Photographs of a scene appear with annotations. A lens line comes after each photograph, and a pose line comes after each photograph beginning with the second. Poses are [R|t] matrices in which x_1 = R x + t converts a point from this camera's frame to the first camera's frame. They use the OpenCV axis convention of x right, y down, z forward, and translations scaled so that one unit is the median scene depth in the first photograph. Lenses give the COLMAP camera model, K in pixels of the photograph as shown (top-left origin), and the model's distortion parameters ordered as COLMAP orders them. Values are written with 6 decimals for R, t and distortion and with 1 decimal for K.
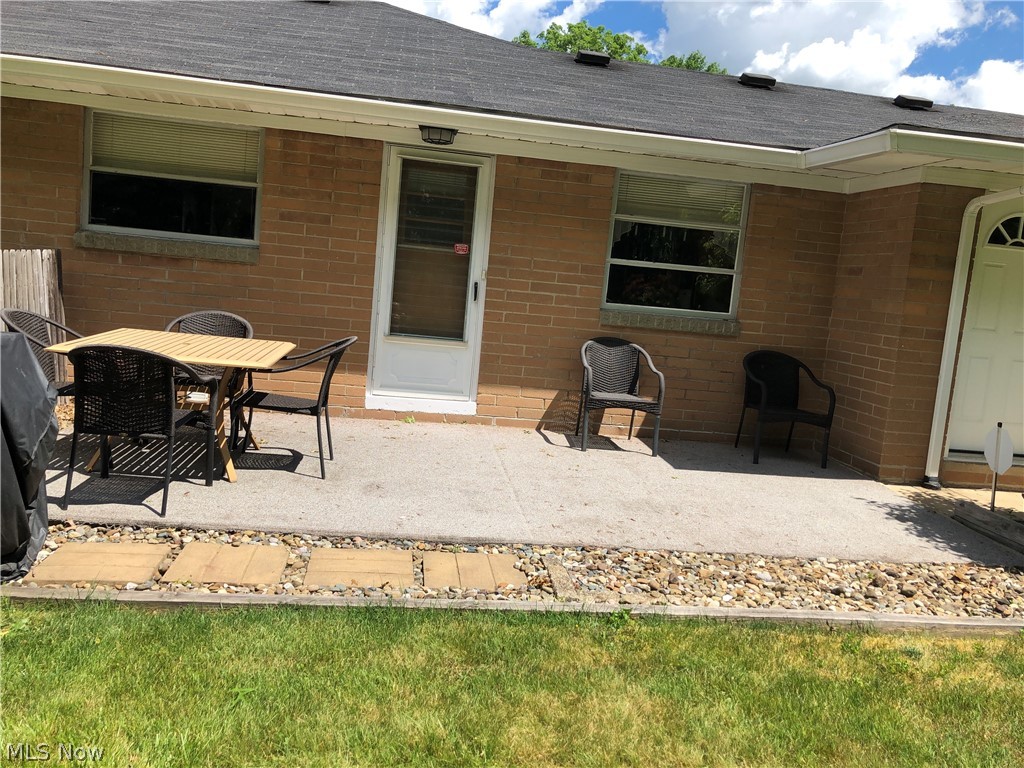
lens RADIAL K [[847.6, 0, 513.2], [0, 847.6, 373.4], [0, 0, 1]] dist [0.039374, -0.034024]
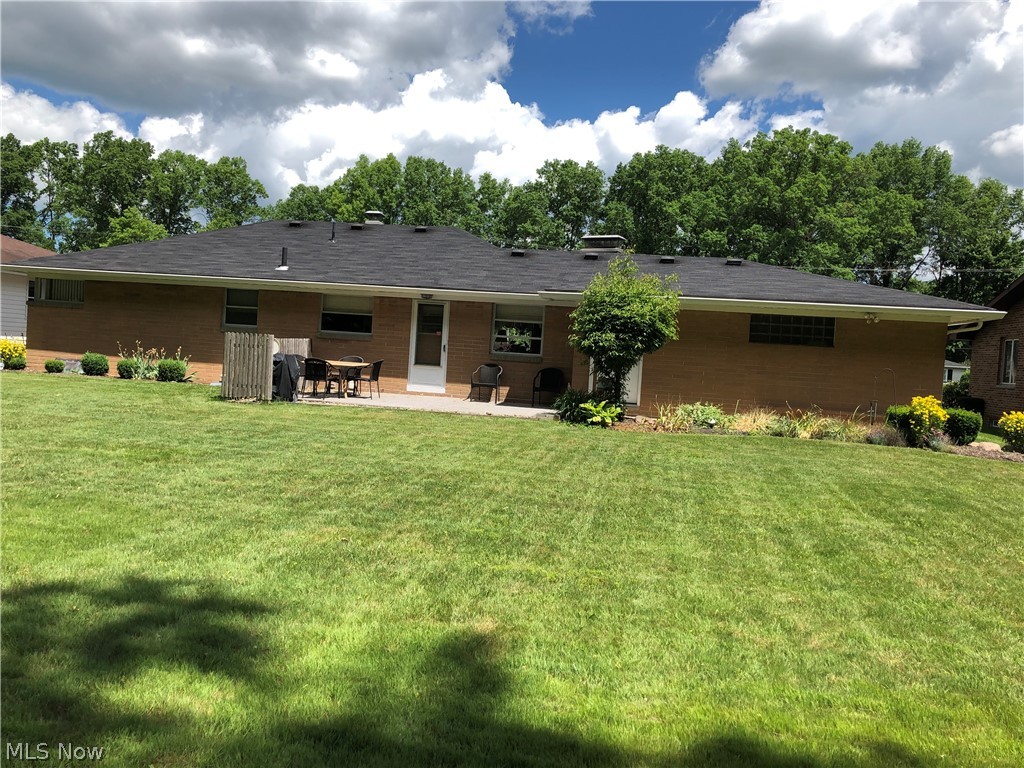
lens RADIAL K [[847.6, 0, 510.7], [0, 847.6, 381.0], [0, 0, 1]] dist [0.039374, -0.034024]
pose [[0.955213, -0.019380, -0.295282, 0.990681], [-0.010040, 0.995156, -0.097793, 0.281180], [0.295747, 0.096378, 0.950392, -1.579644]]
